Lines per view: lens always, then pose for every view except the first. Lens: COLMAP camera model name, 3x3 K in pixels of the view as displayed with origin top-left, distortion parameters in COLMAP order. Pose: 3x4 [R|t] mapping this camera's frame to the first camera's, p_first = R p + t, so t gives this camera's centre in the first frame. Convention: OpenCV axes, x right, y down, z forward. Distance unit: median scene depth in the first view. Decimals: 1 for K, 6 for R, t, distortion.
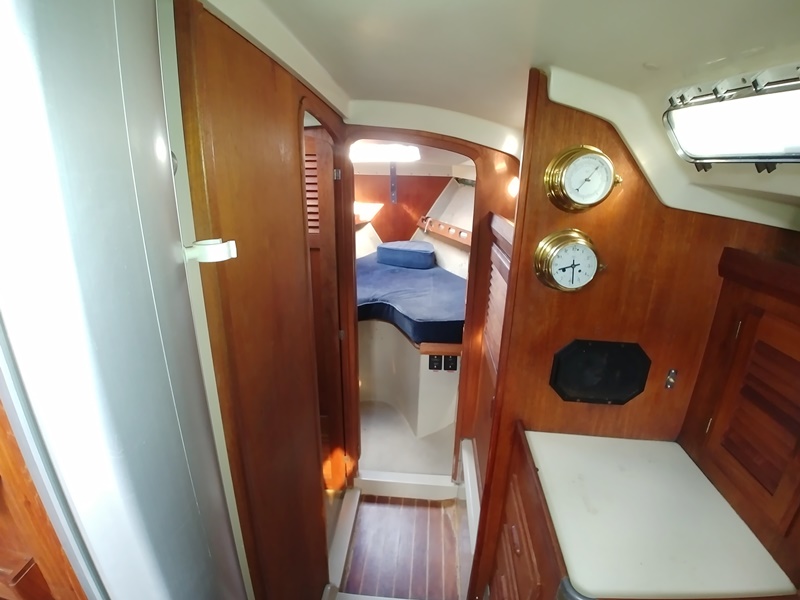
lens RADIAL K [[396.0, 0, 400.0], [0, 396.0, 300.0], [0, 0, 1]] dist [-0.076255, -0.000661]
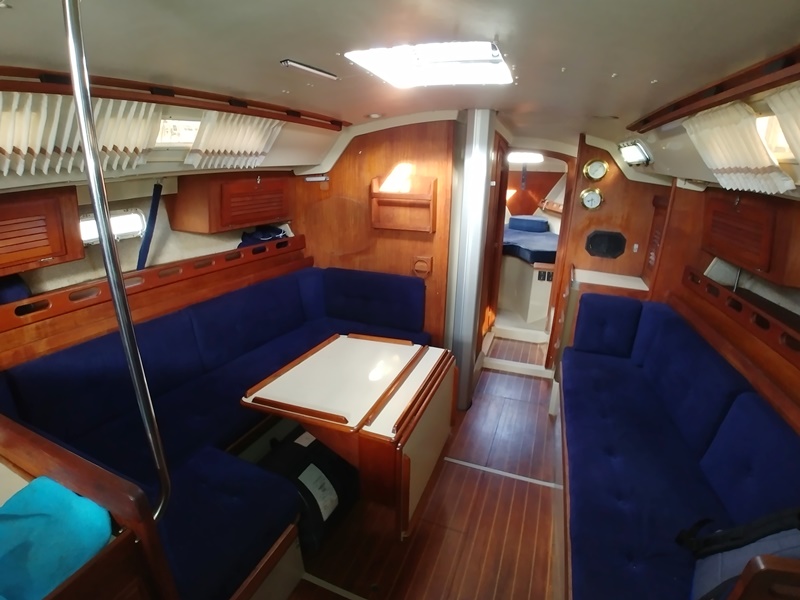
lens RADIAL K [[396.0, 0, 400.0], [0, 396.0, 300.0], [0, 0, 1]] dist [-0.076255, -0.000661]
pose [[0.957299, 0.088145, -0.275334, -0.030356], [-0.087197, 0.996067, 0.015706, 0.339321], [0.275636, 0.008973, 0.961220, -0.995355]]
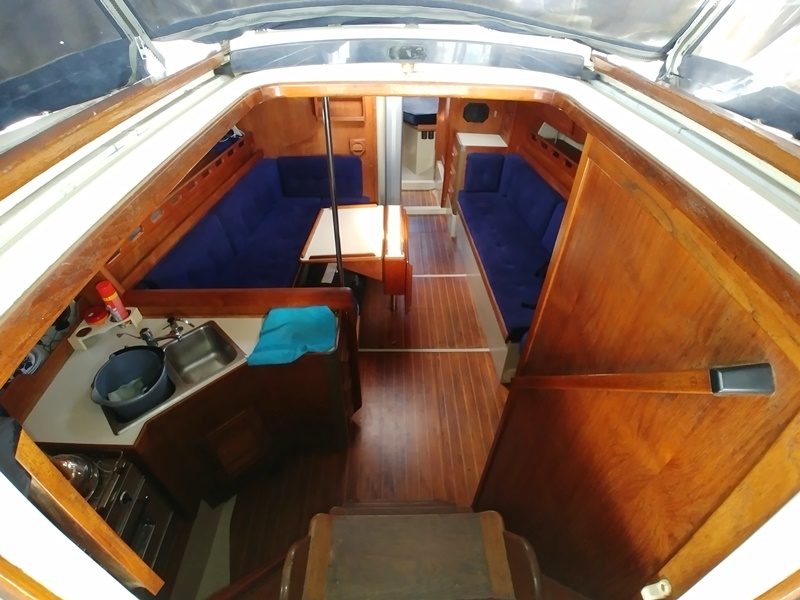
lens RADIAL K [[396.0, 0, 400.0], [0, 396.0, 300.0], [0, 0, 1]] dist [-0.076255, -0.000661]
pose [[0.994884, -0.069412, 0.073401, -0.315507], [0.038071, 0.930613, 0.364018, 0.250947], [-0.093576, -0.359361, 0.928495, -1.581730]]
